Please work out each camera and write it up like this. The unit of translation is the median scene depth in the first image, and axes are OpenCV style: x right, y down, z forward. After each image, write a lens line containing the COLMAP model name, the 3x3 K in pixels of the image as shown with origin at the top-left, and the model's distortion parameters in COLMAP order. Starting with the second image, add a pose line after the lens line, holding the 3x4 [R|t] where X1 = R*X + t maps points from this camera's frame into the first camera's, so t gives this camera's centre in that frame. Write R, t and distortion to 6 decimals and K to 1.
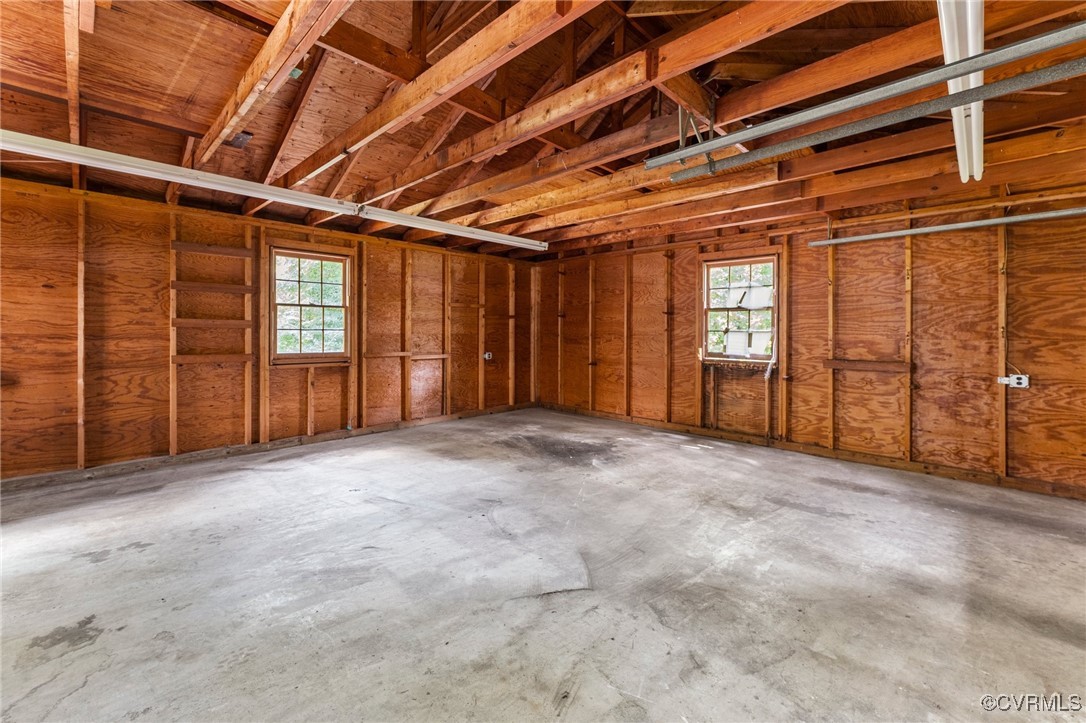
lens RADIAL K [[453.5, 0, 553.0], [0, 453.5, 331.5], [0, 0, 1]] dist [-0.003787, 0.000627]
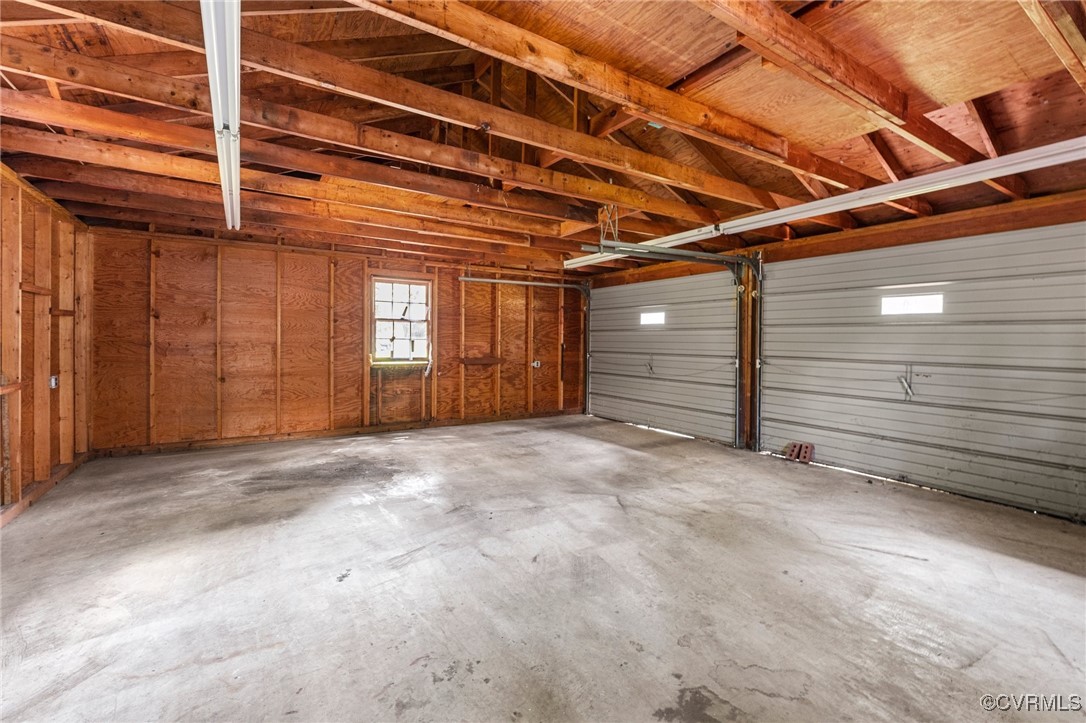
lens RADIAL K [[453.5, 0, 521.3], [0, 453.5, 343.2], [0, 0, 1]] dist [-0.003787, 0.000627]
pose [[0.261616, -0.009108, 0.965129, -1.148576], [-0.005742, 0.999923, 0.010993, -0.007155], [-0.965155, -0.008418, 0.261544, 0.646798]]
